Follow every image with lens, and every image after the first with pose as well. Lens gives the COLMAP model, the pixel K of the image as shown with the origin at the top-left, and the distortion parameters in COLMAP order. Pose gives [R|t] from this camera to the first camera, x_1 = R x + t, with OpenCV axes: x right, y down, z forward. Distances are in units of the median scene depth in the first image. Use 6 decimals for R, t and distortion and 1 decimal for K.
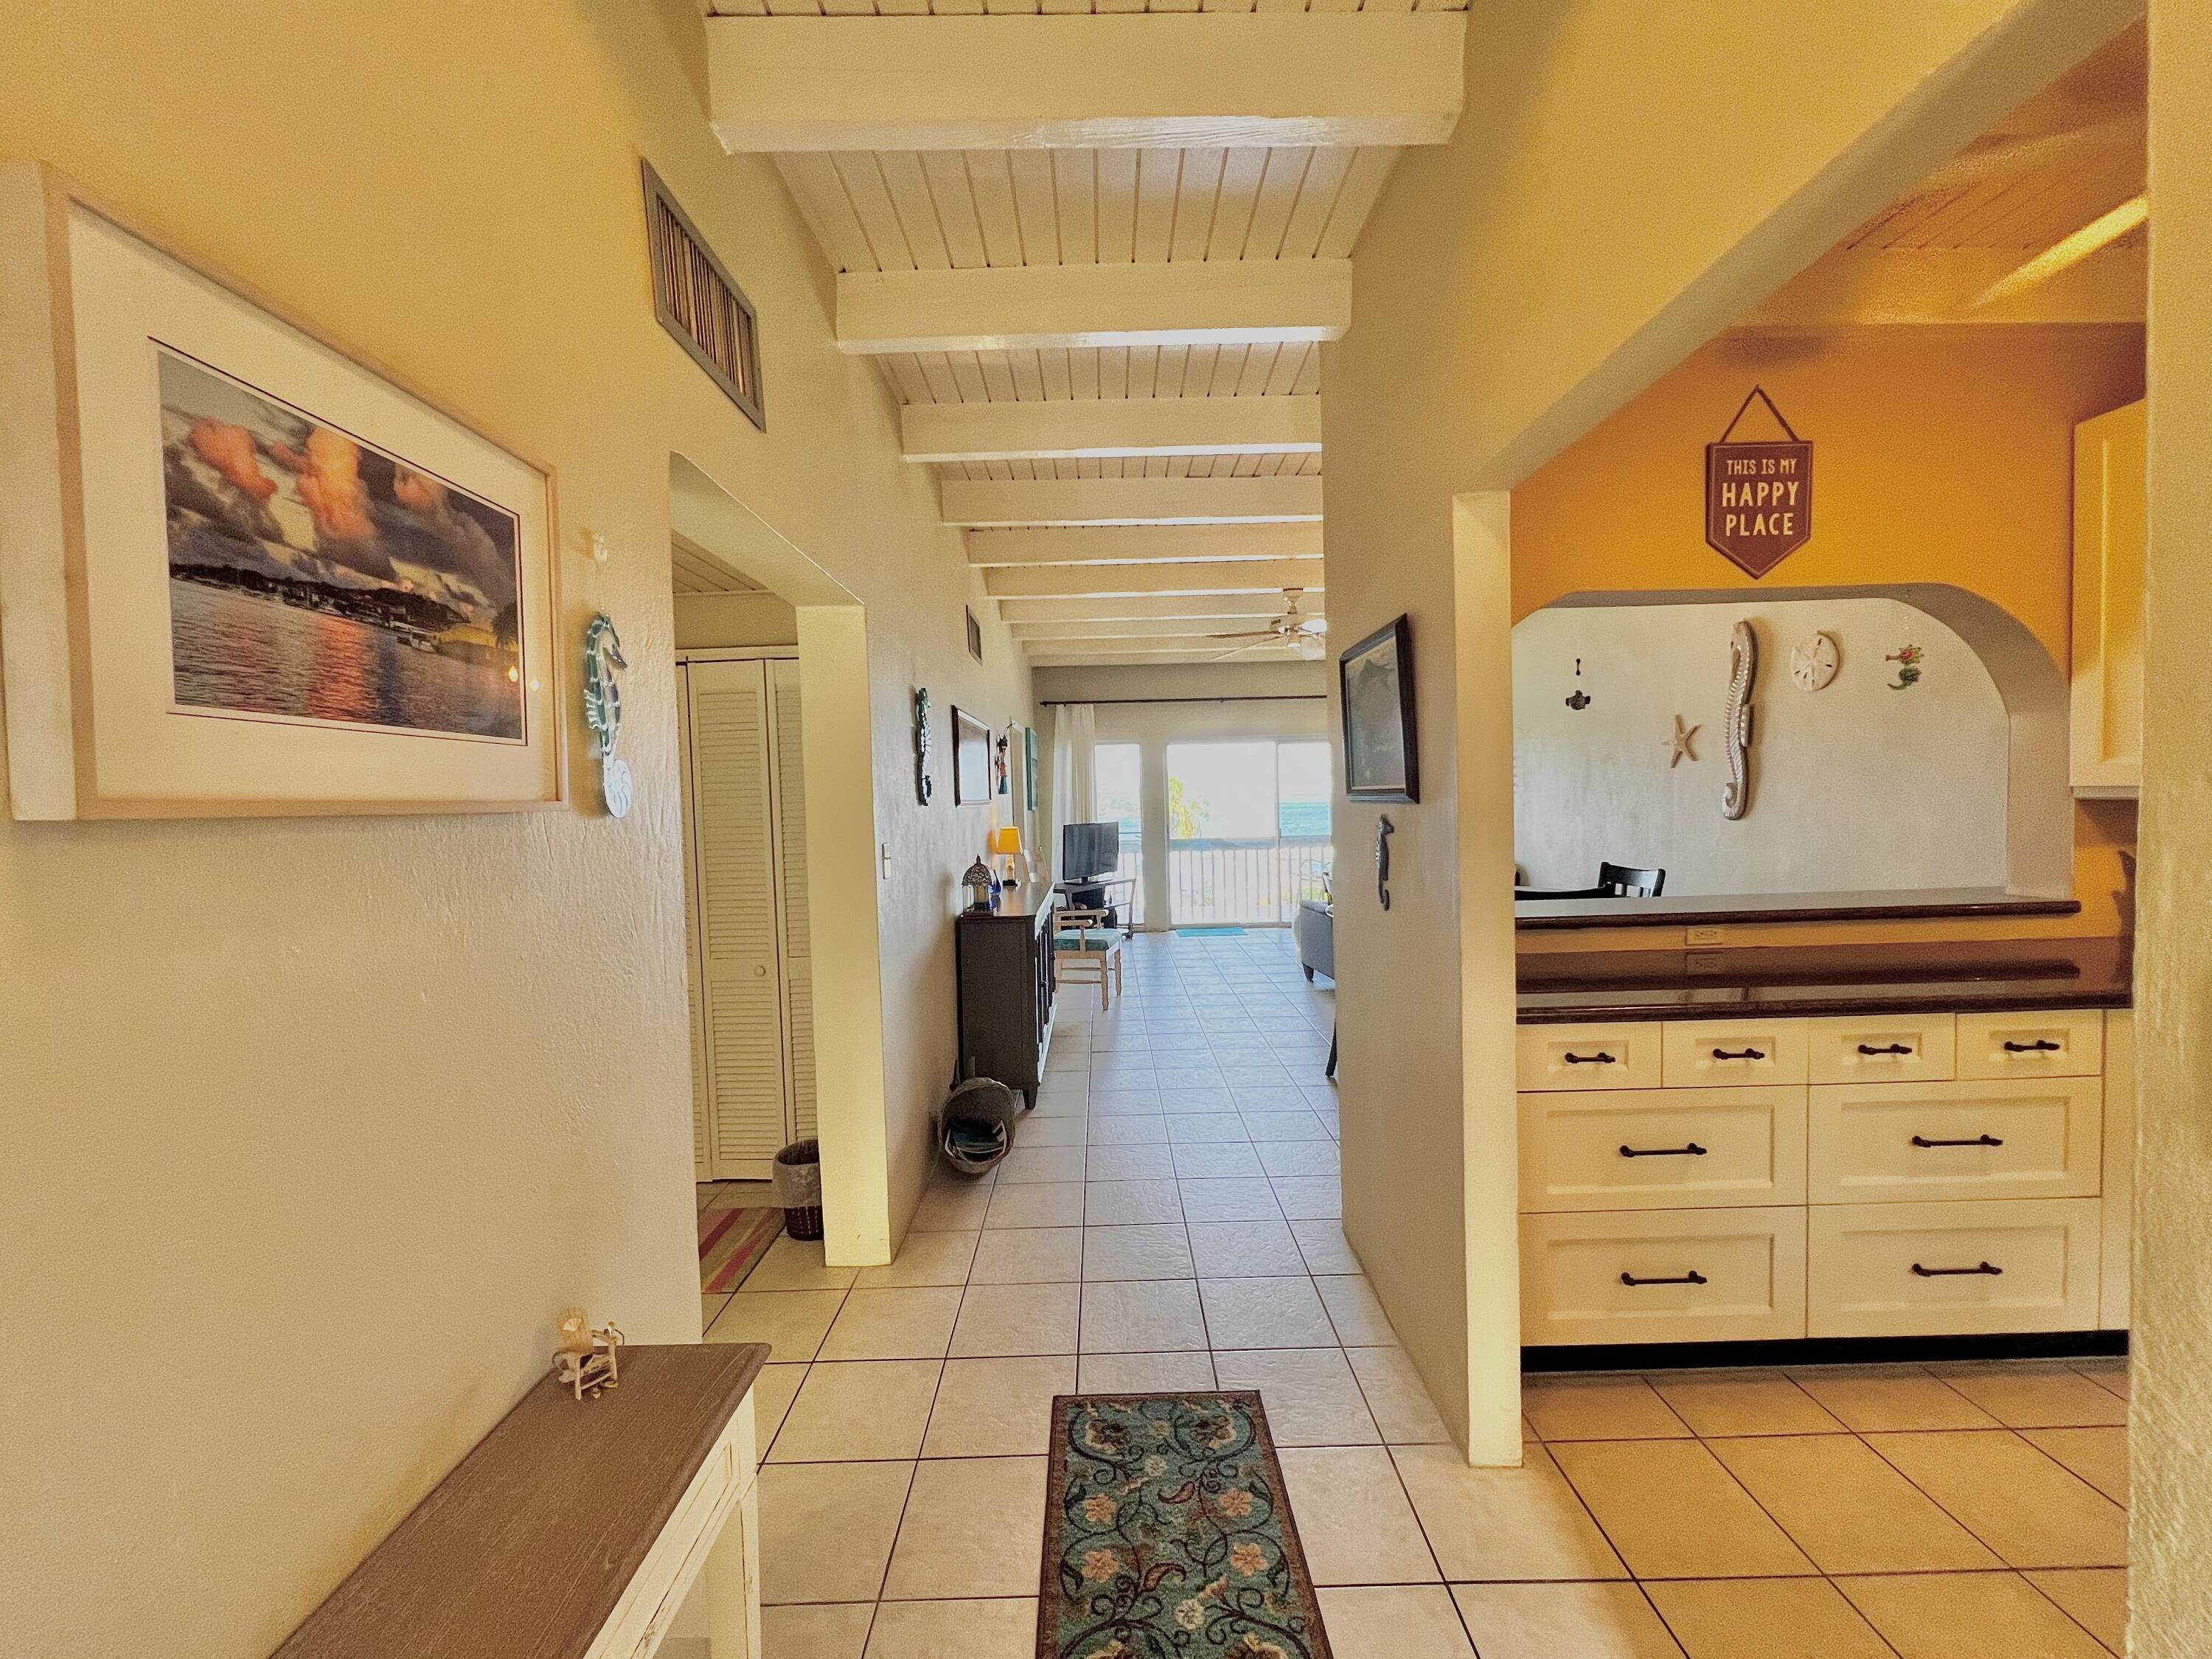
lens RADIAL K [[889.7, 0, 1106.3], [0, 889.7, 830.1], [0, 0, 1]] dist [-0.000337, 0.000401]
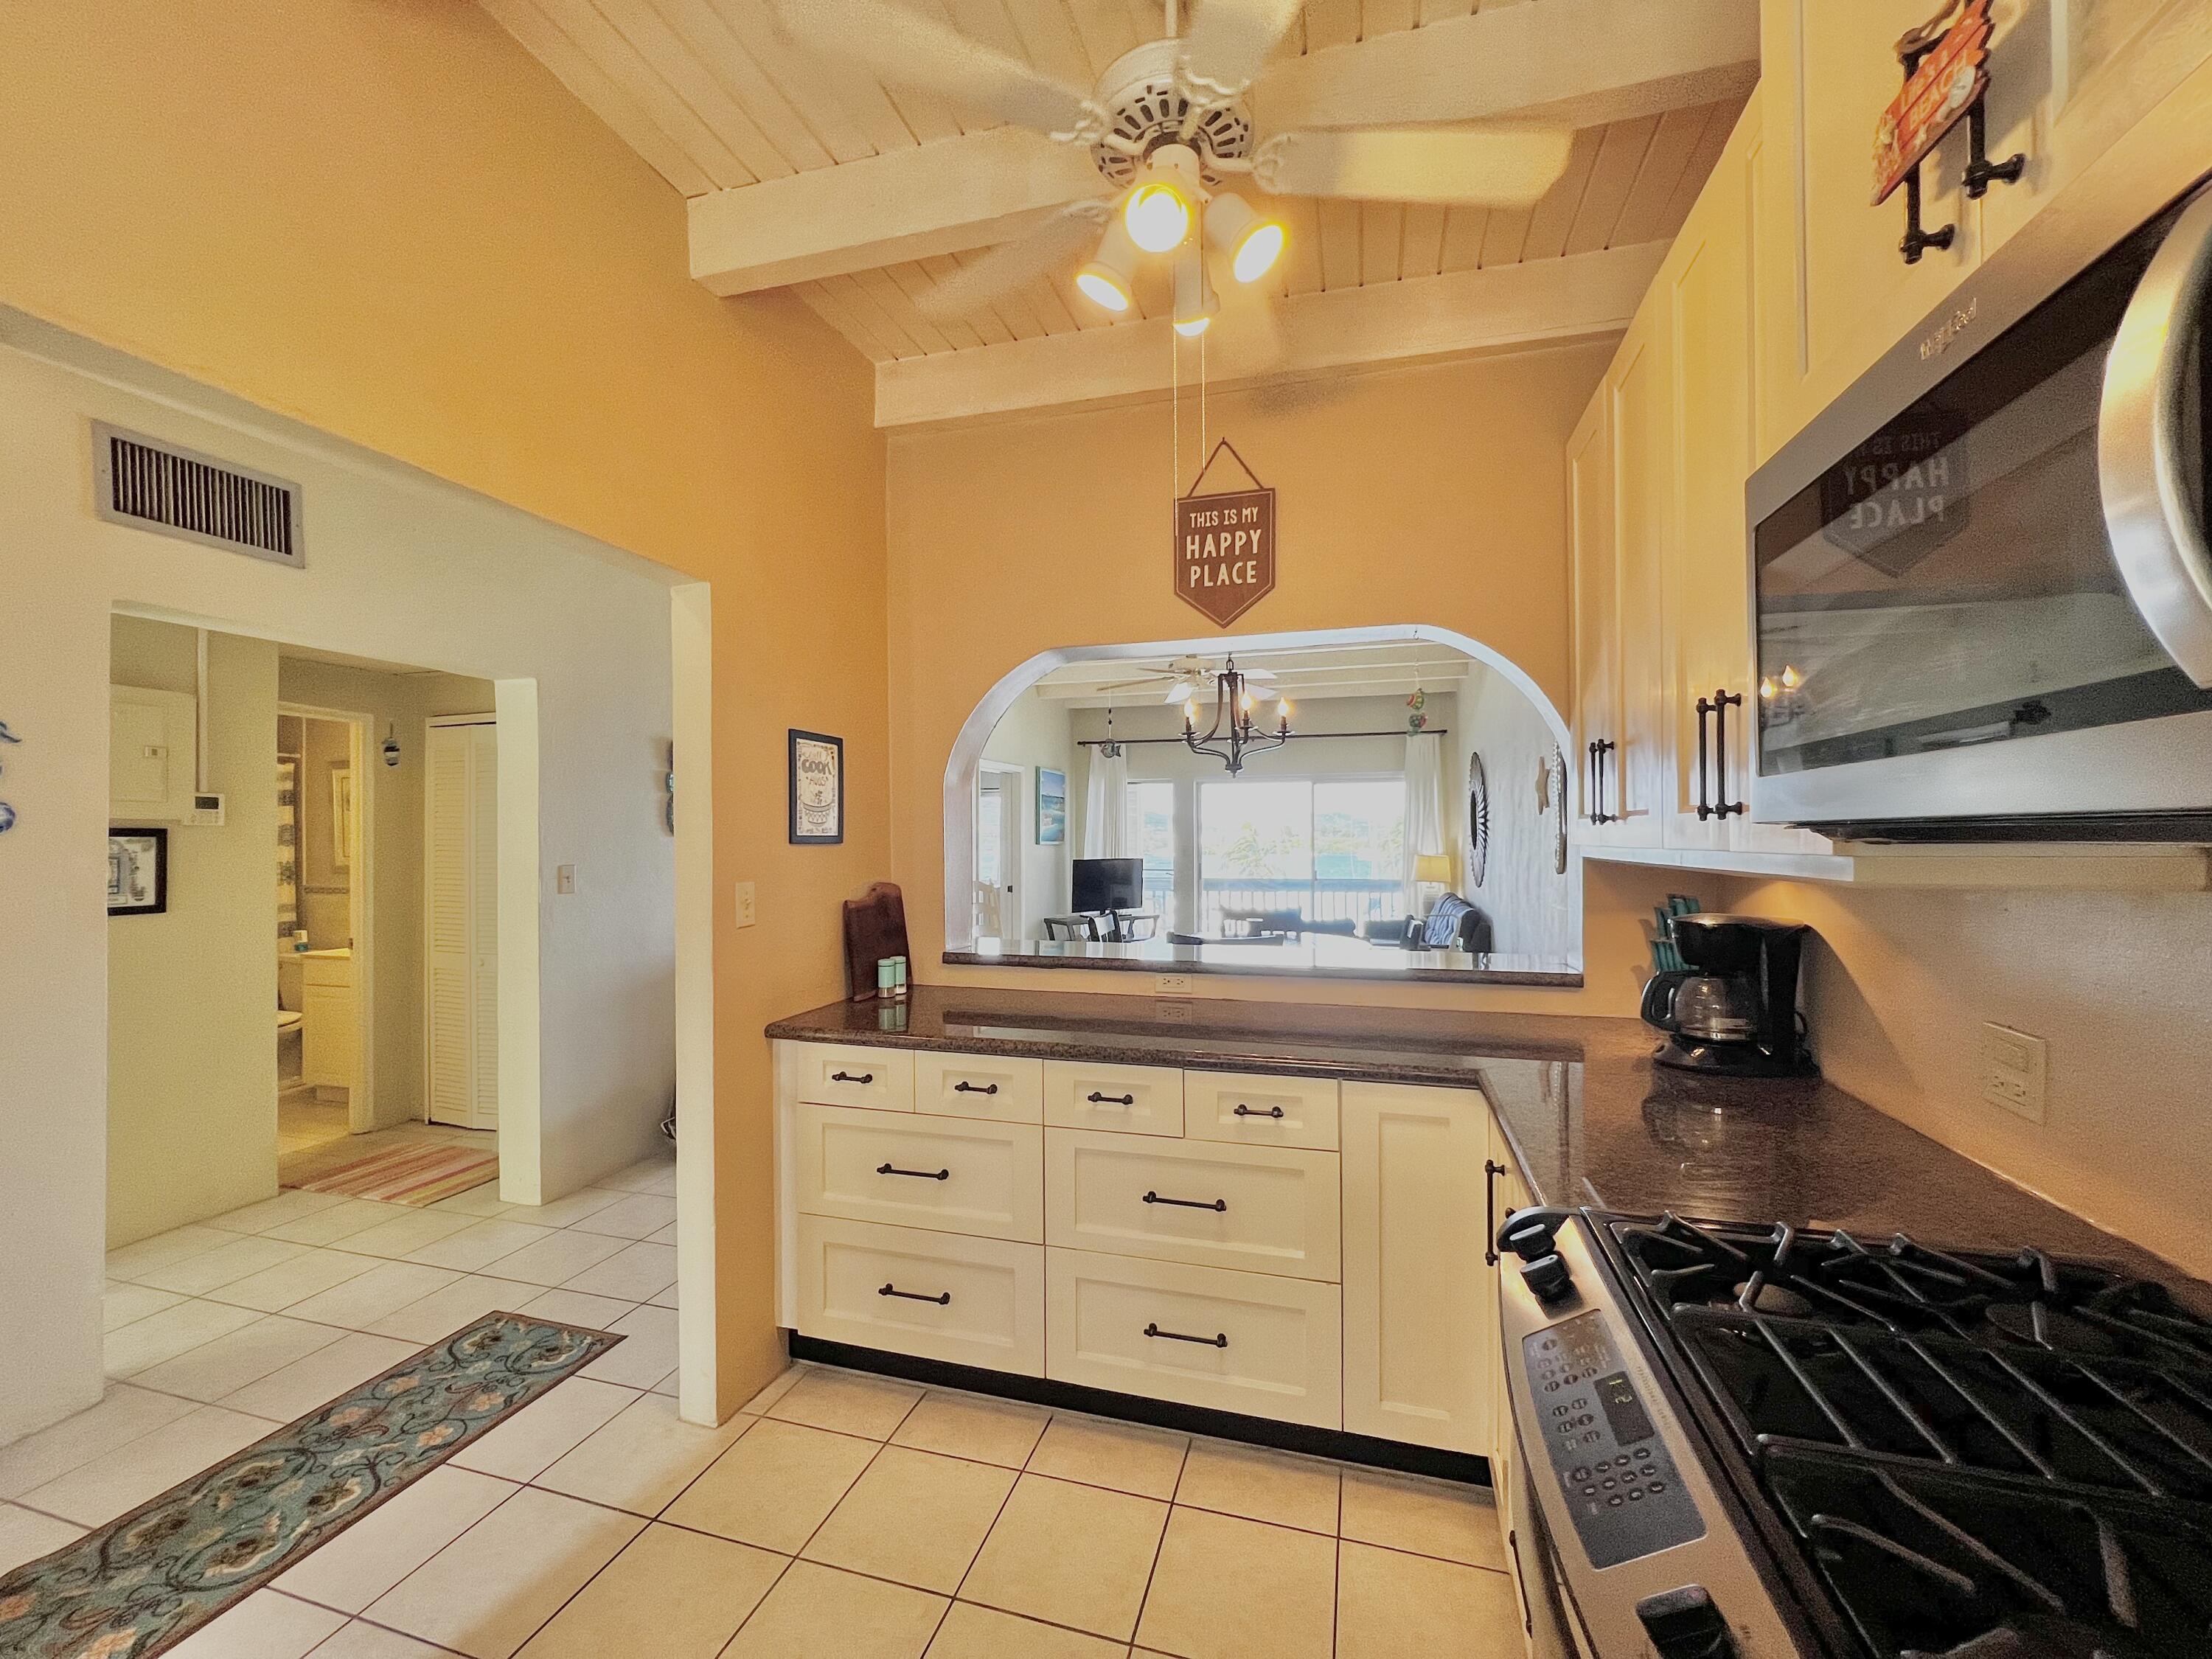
lens RADIAL K [[890.7, 0, 1109.6], [0, 890.7, 834.9], [0, 0, 1]] dist [0.000649, 0.000228]
pose [[0.959066, 0.023966, -0.282167, 0.903363], [-0.033907, 0.998963, -0.030400, -0.016516], [0.281146, 0.038723, 0.958883, 0.016310]]
